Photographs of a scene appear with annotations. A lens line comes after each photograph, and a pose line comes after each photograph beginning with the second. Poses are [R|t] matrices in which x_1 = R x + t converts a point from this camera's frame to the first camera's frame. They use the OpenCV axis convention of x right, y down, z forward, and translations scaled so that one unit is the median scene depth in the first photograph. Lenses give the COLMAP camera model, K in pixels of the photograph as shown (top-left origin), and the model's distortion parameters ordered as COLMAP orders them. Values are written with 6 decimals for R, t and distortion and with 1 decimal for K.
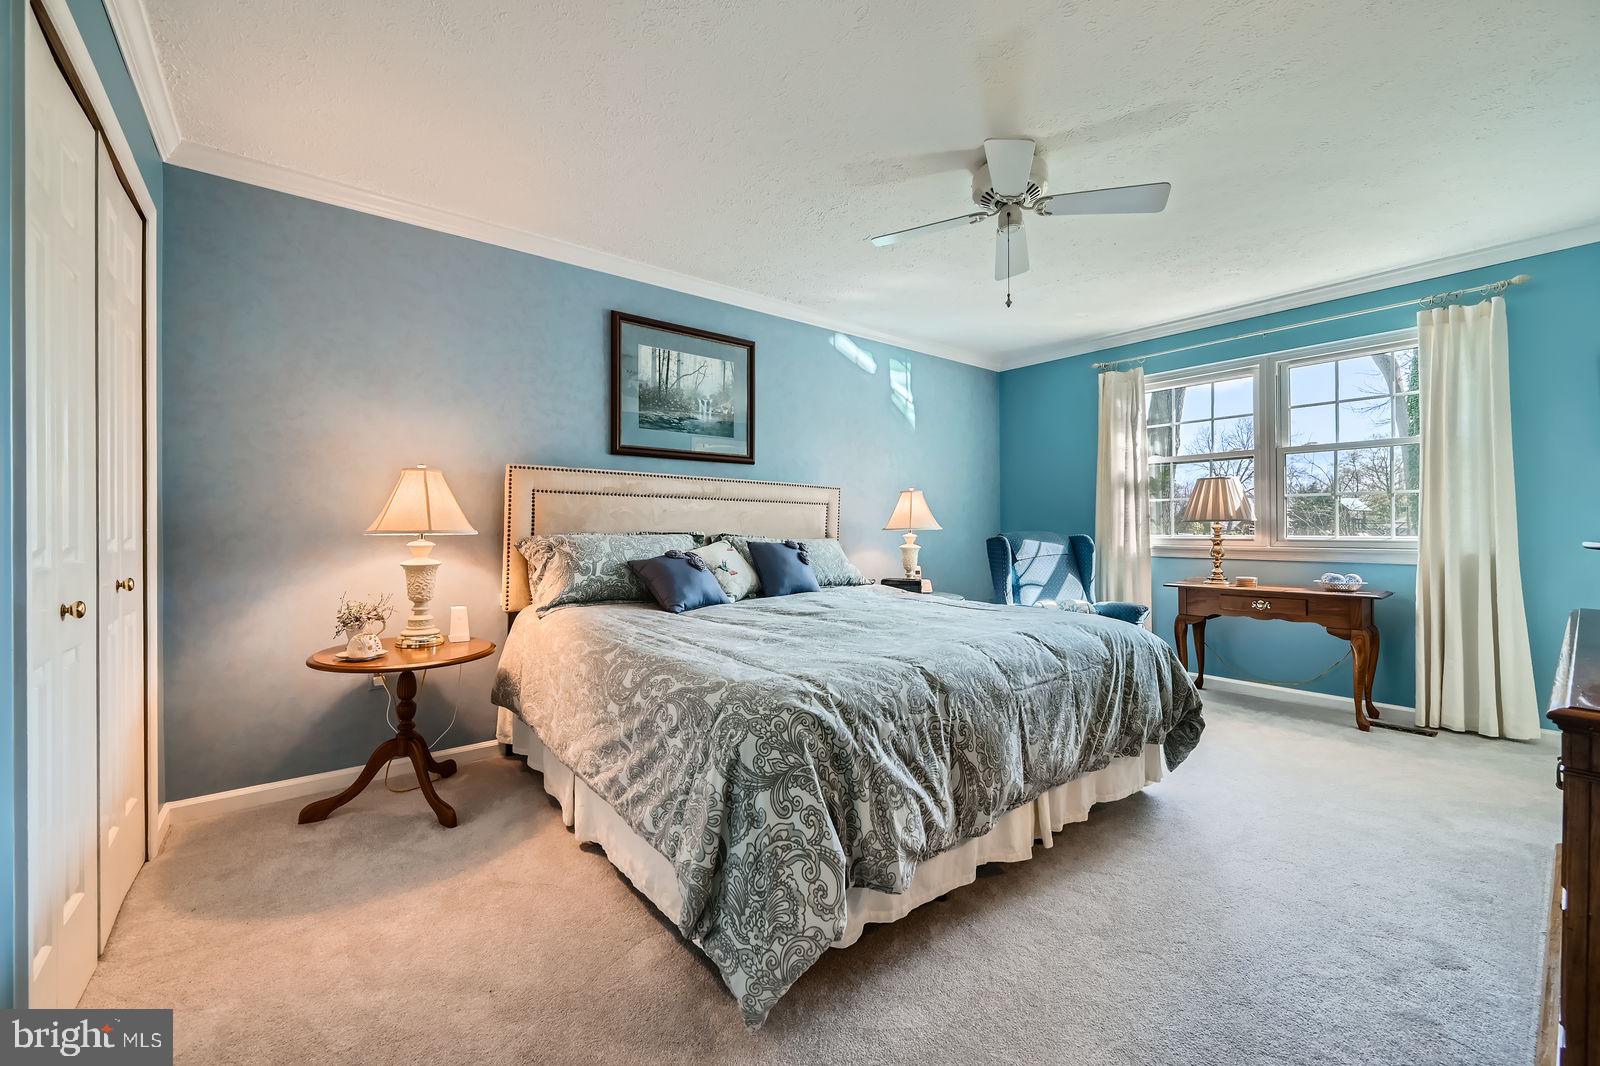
lens RADIAL K [[624.7, 0, 800.0], [0, 624.7, 533.0], [0, 0, 1]] dist [-0.000022, 0.000012]
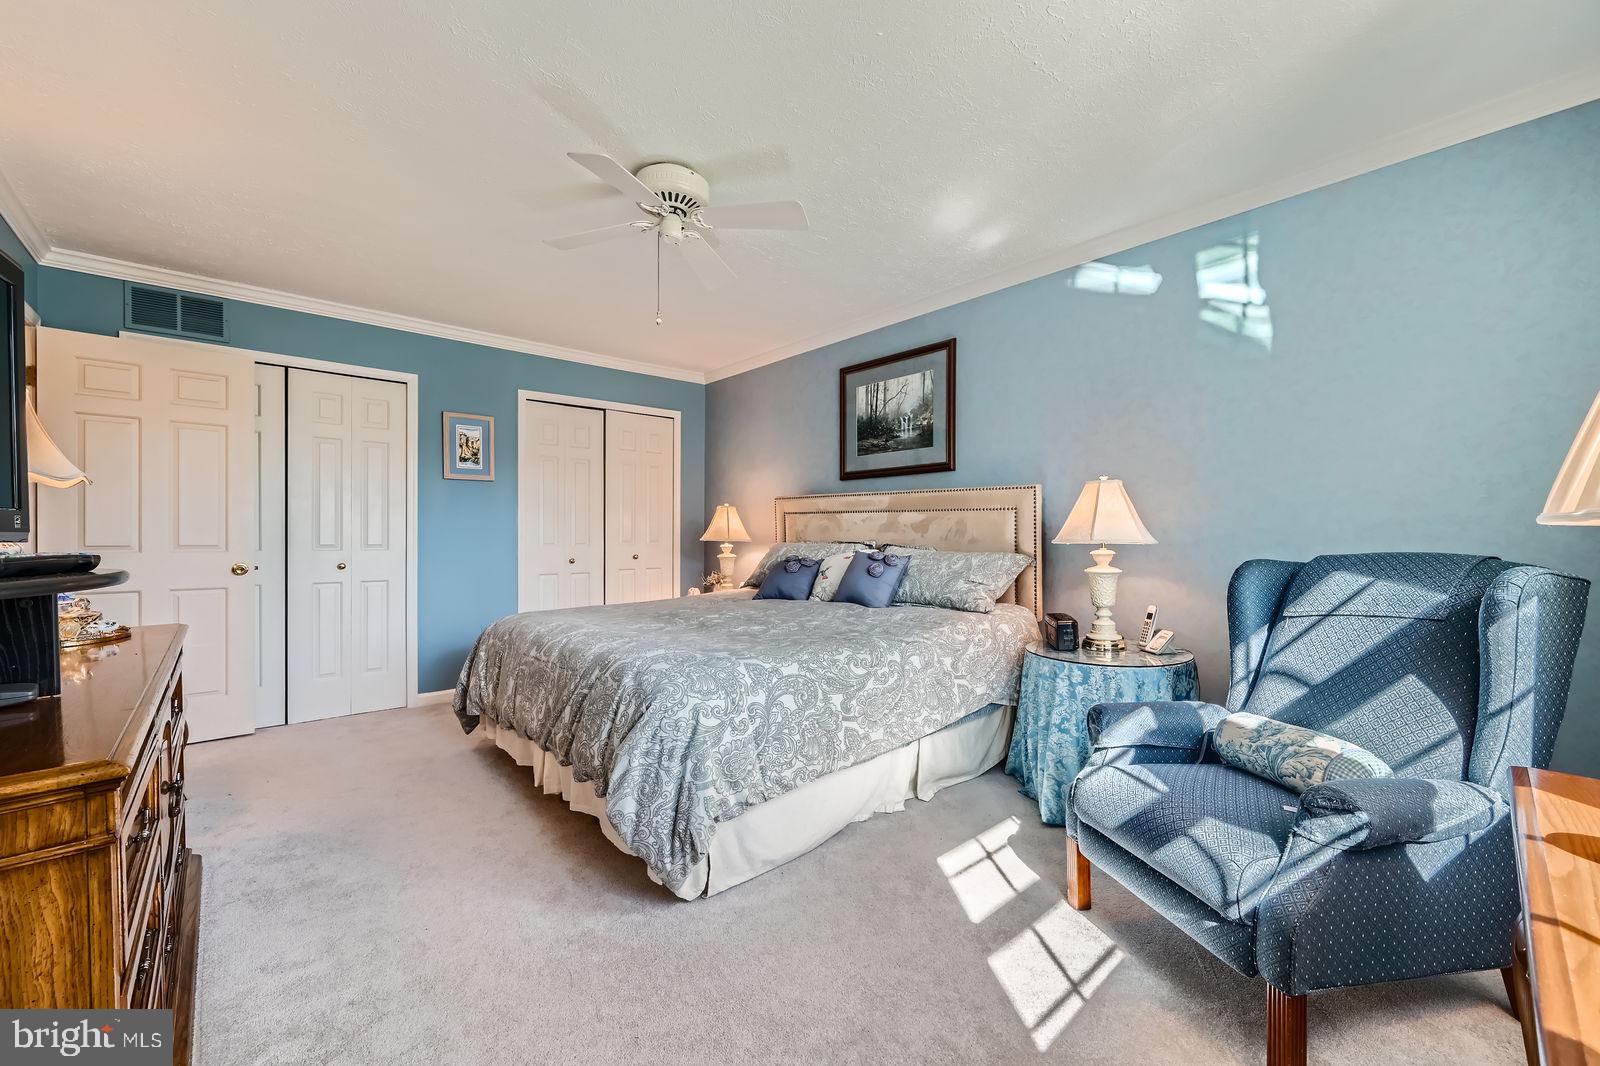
lens RADIAL K [[645.7, 0, 800.0], [0, 645.7, 533.0], [0, 0, 1]] dist [0.000602, 0.000041]
pose [[0.062538, 0.000718, -0.998042, 0.905893], [-0.005063, 0.999987, 0.000402, -0.015669], [0.998030, 0.005028, 0.062541, 0.737857]]
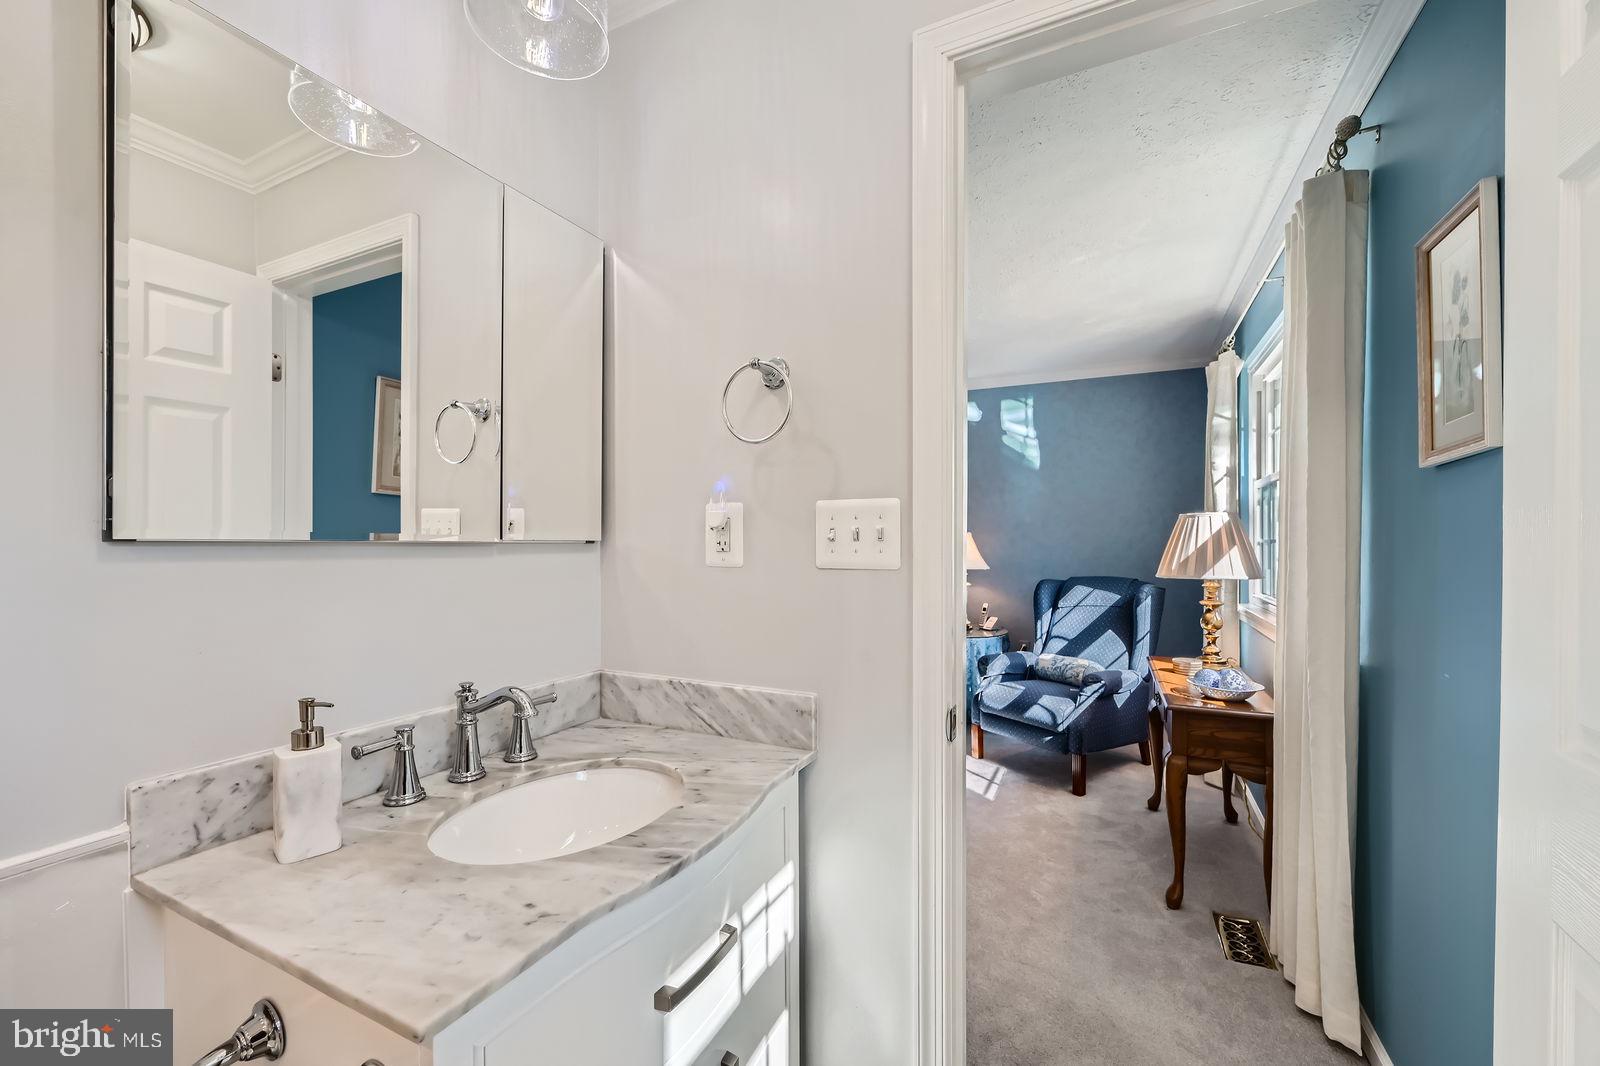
lens RADIAL K [[645.7, 0, 800.0], [0, 645.7, 533.0], [0, 0, 1]] dist [0.000602, 0.000041]
pose [[0.428496, -0.004734, -0.903531, 1.202614], [-0.010050, 0.999899, -0.010005, -0.058520], [0.903488, 0.013367, 0.428405, 0.305847]]
